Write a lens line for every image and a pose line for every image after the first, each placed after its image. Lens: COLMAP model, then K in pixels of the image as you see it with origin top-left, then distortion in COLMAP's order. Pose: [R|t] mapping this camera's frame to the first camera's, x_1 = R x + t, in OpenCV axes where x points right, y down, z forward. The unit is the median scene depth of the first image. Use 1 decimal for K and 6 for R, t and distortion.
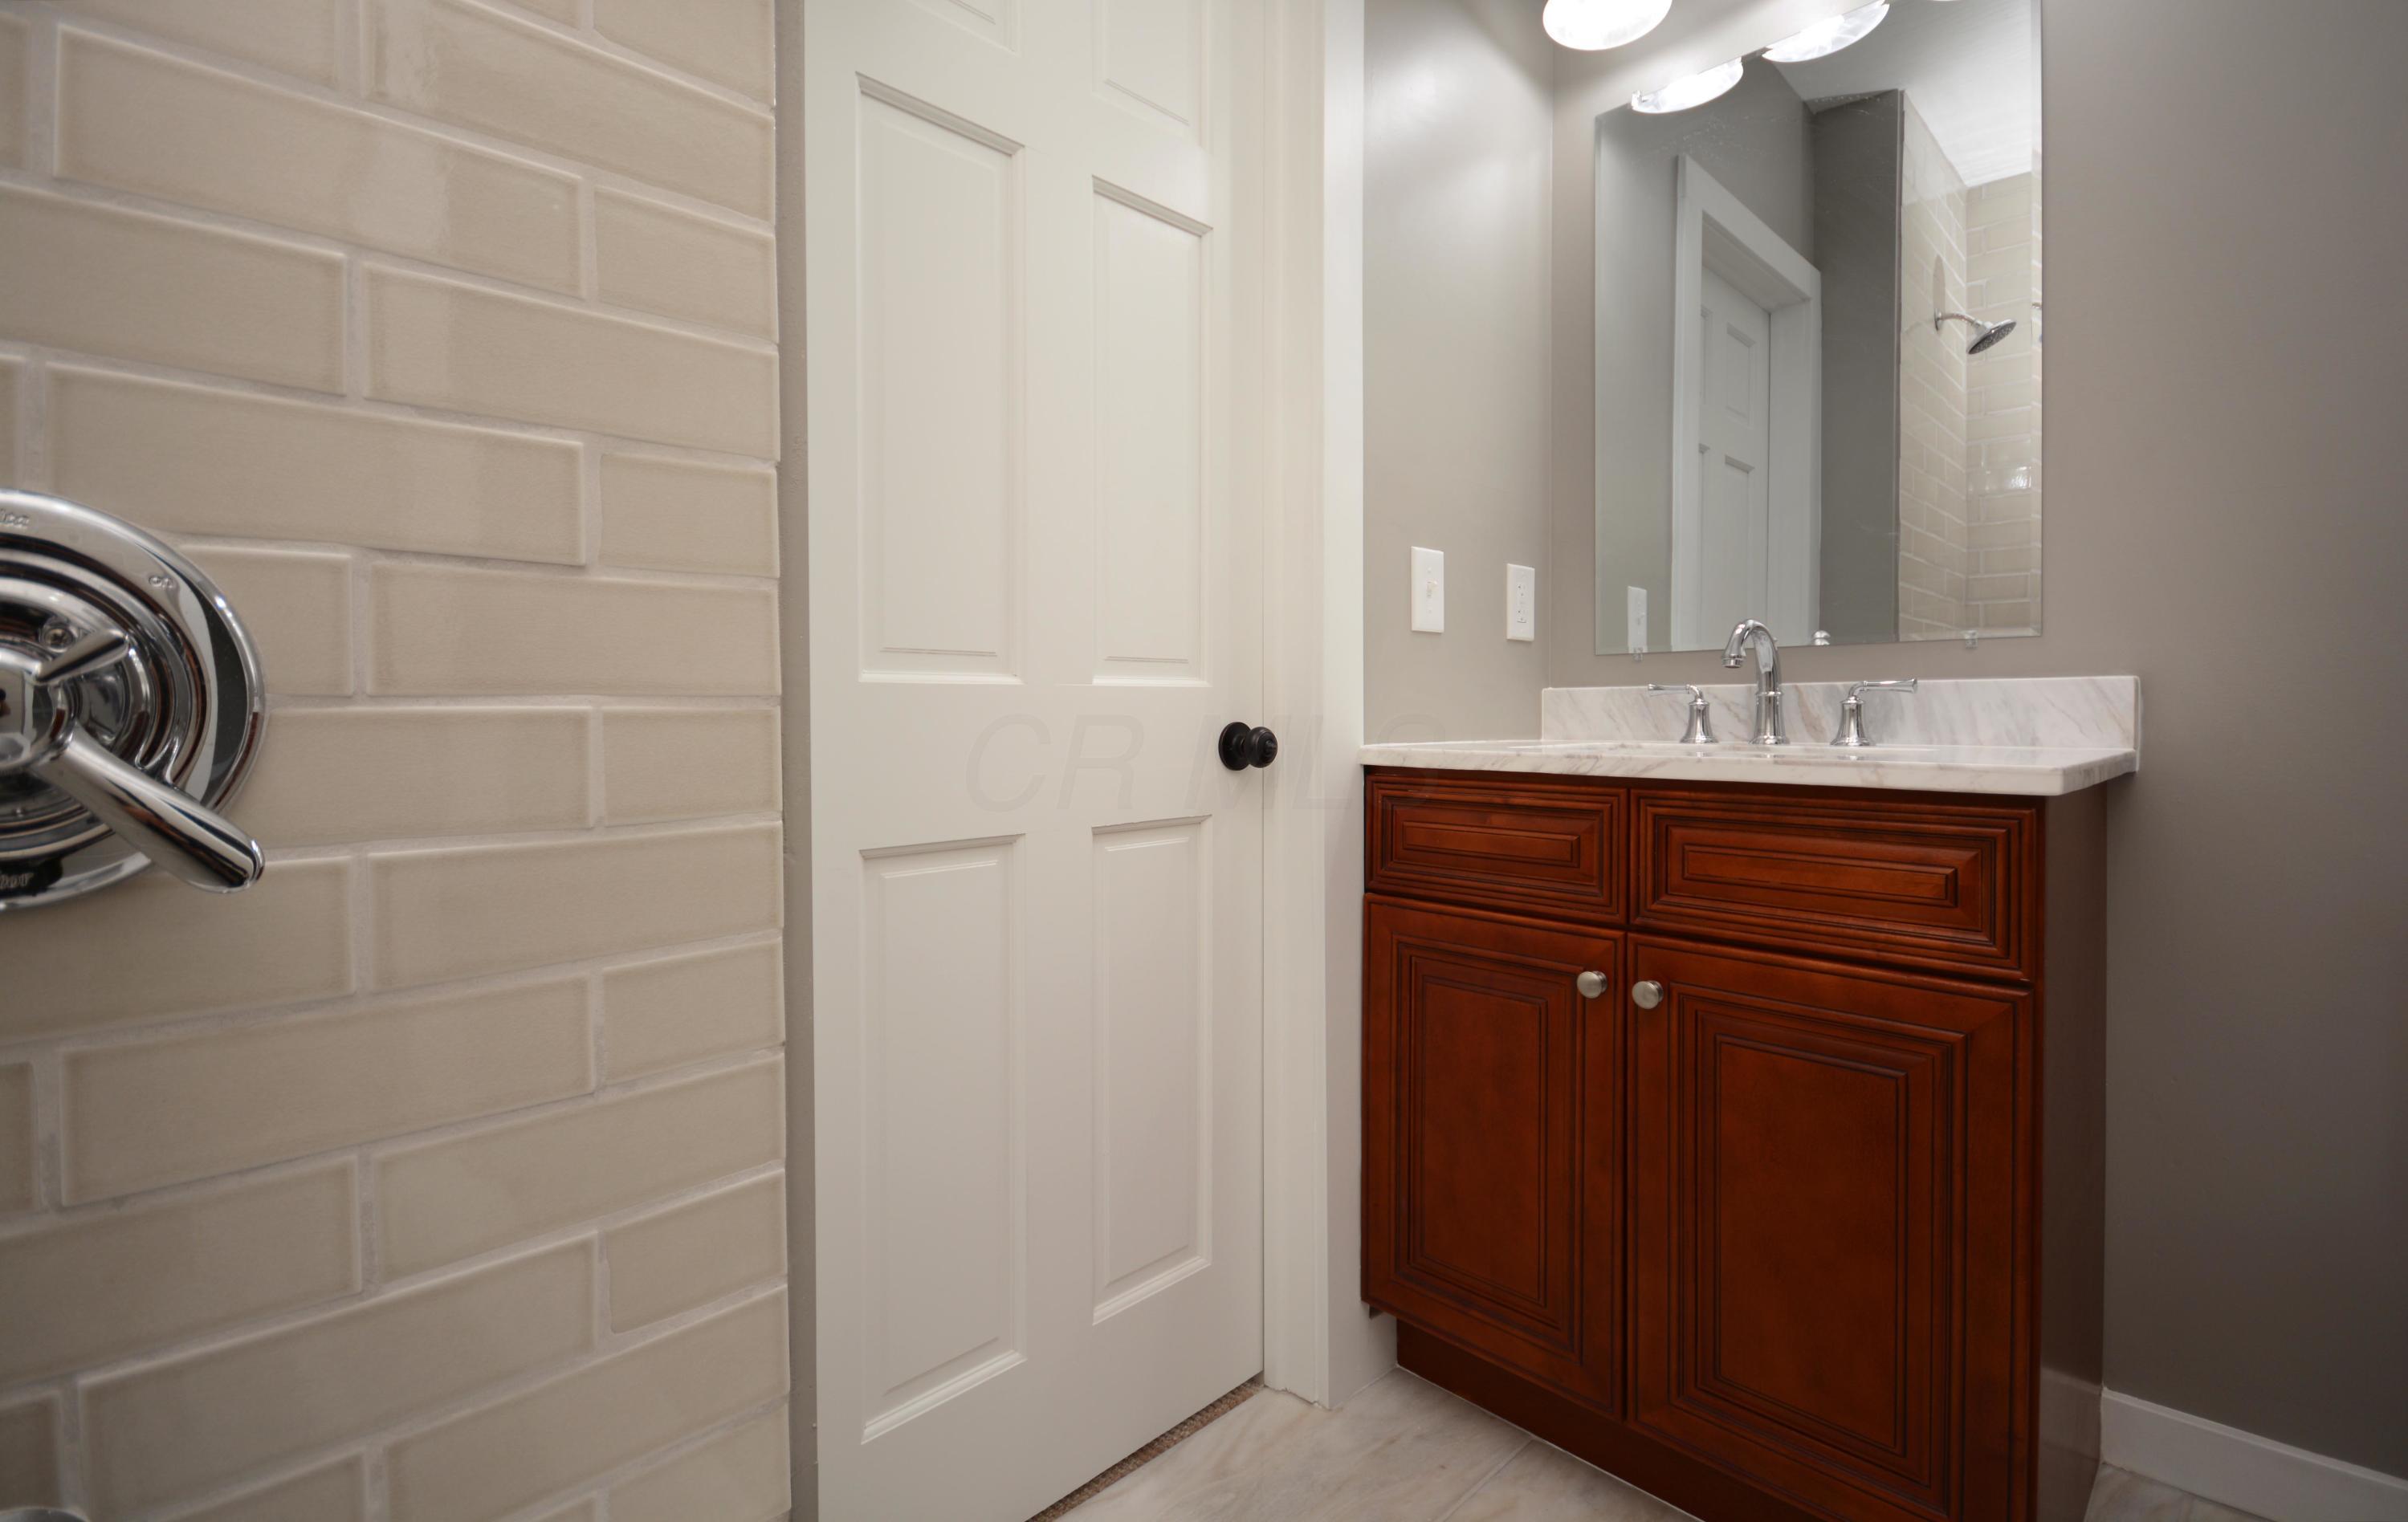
lens RADIAL K [[1139.2, 0, 1201.6], [0, 1139.2, 714.7], [0, 0, 1]] dist [-0.000690, -0.000566]
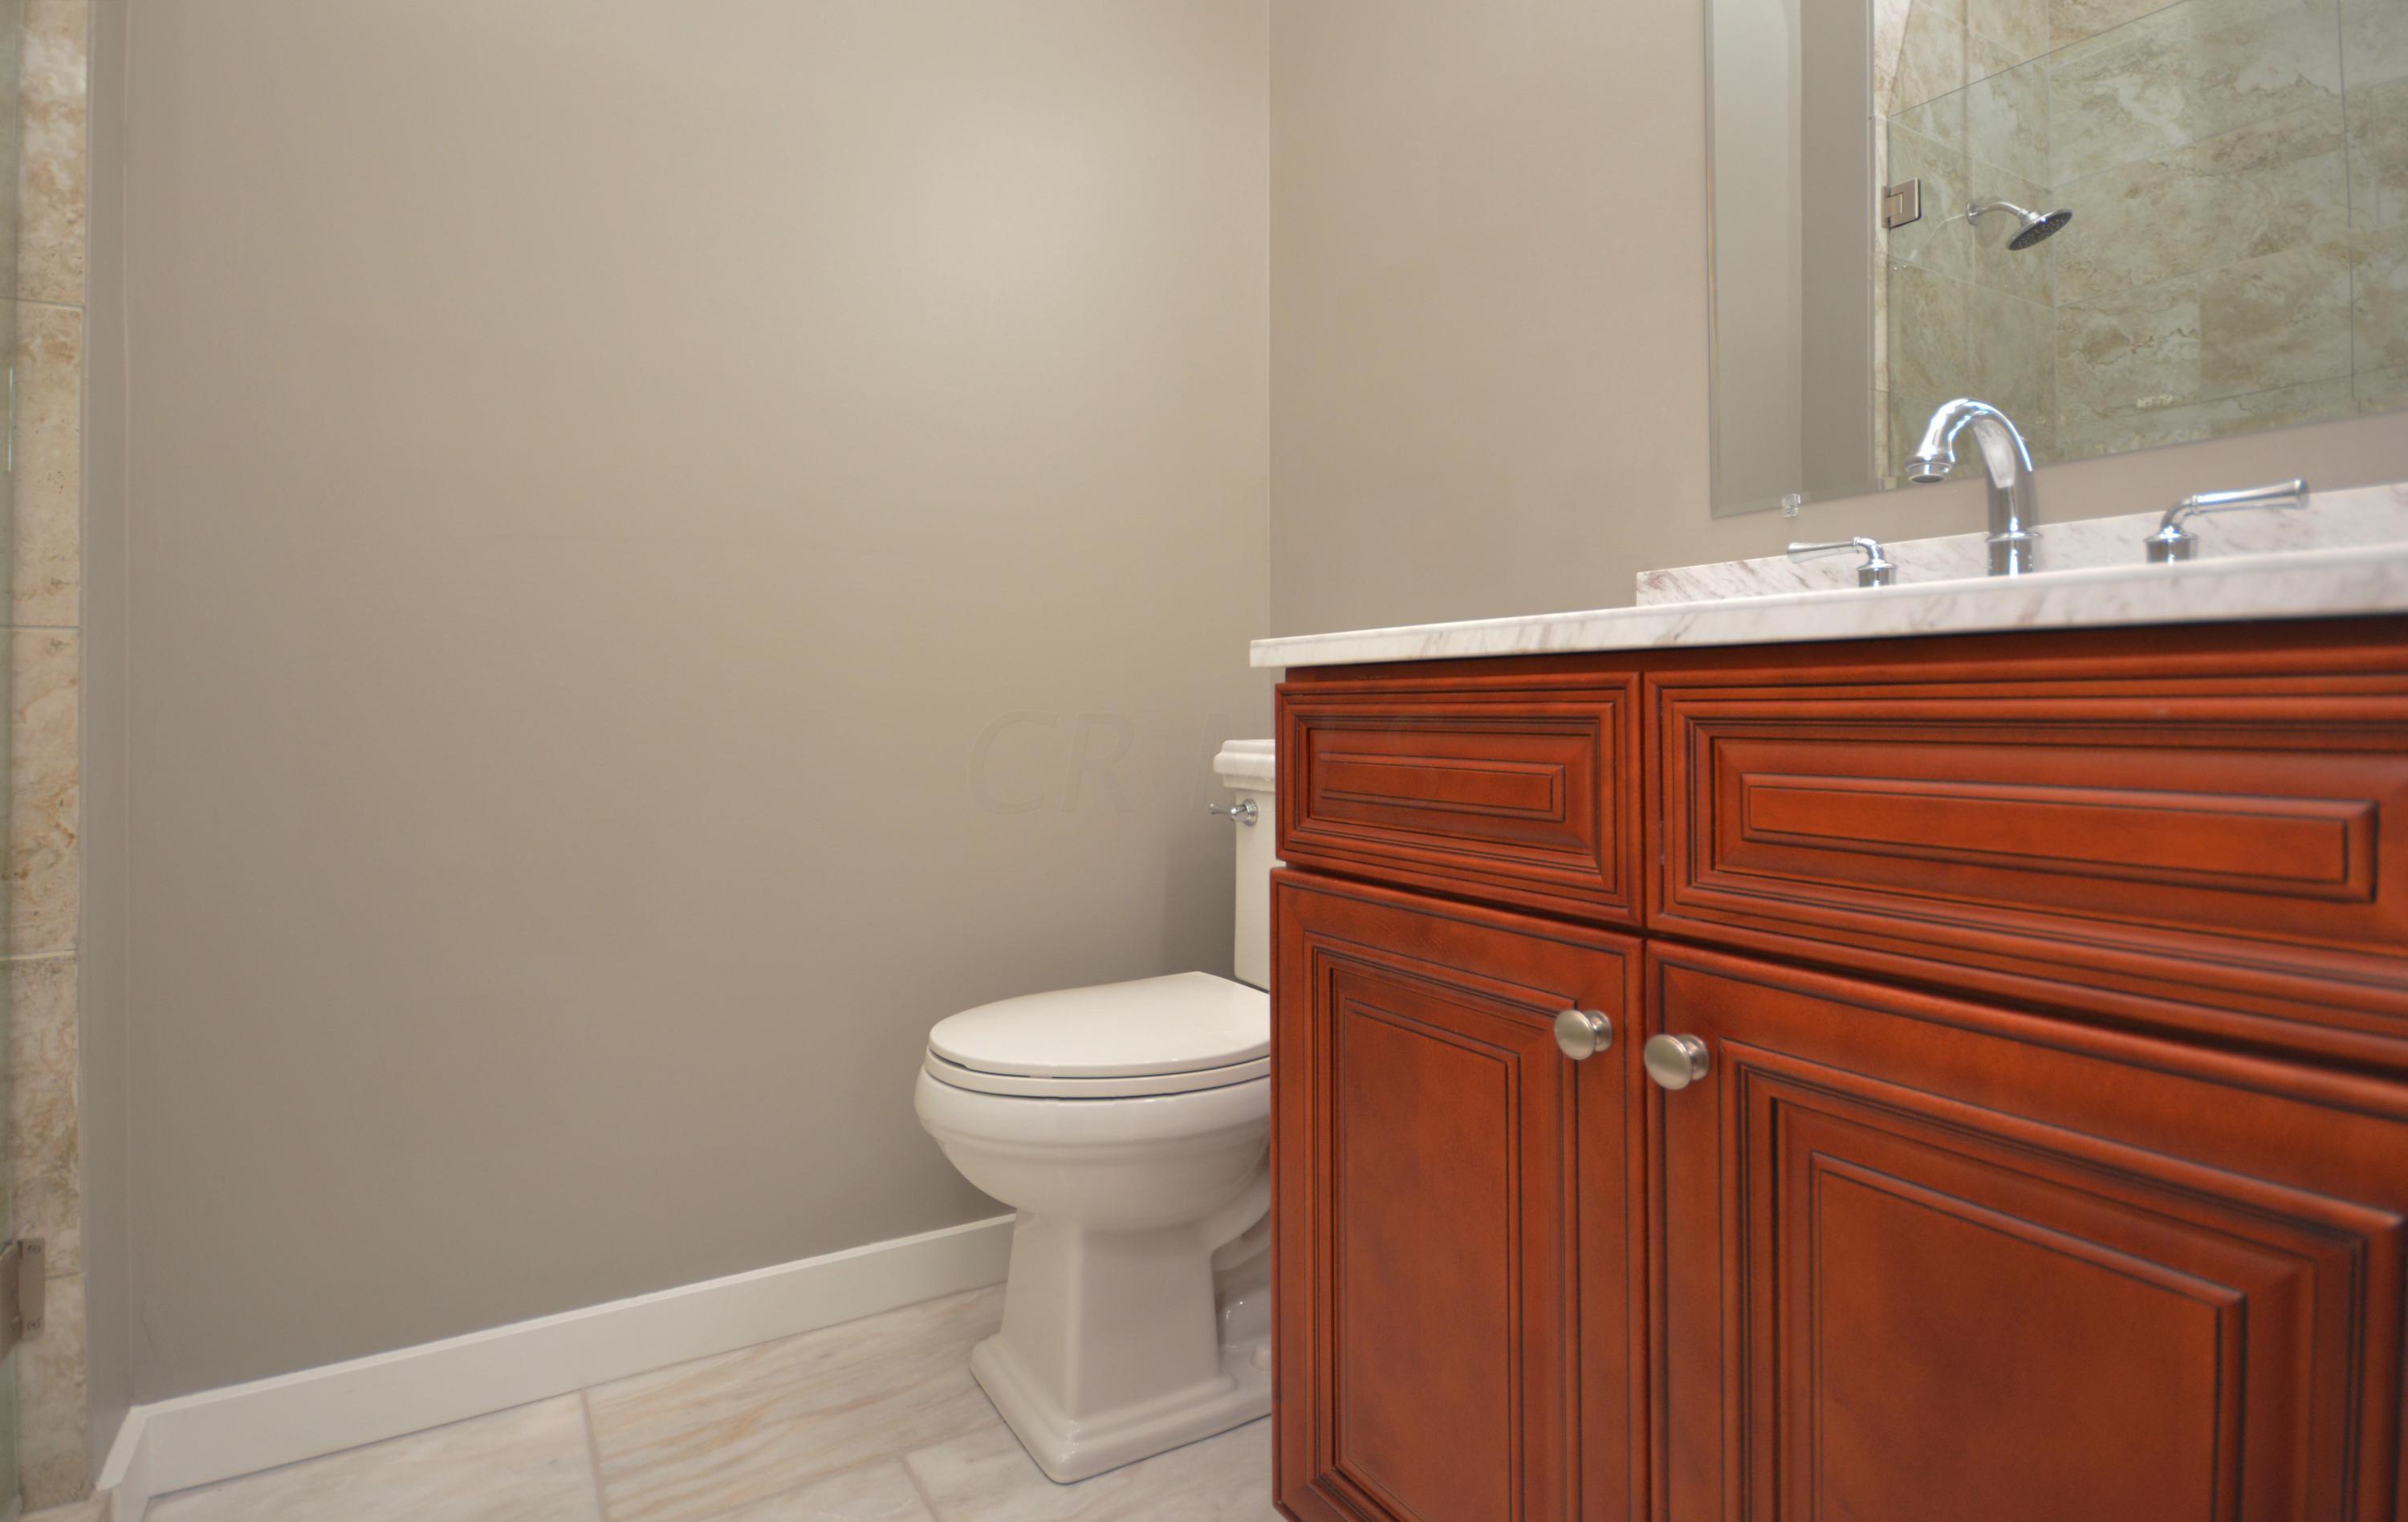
lens RADIAL K [[1139.4, 0, 1201.6], [0, 1139.4, 714.7], [0, 0, 1]] dist [-0.000690, -0.000566]
pose [[0.968329, -0.004348, -0.249641, 0.307160], [0.001559, 0.999934, -0.011368, 0.090468], [0.249674, 0.010619, 0.968272, 0.429710]]
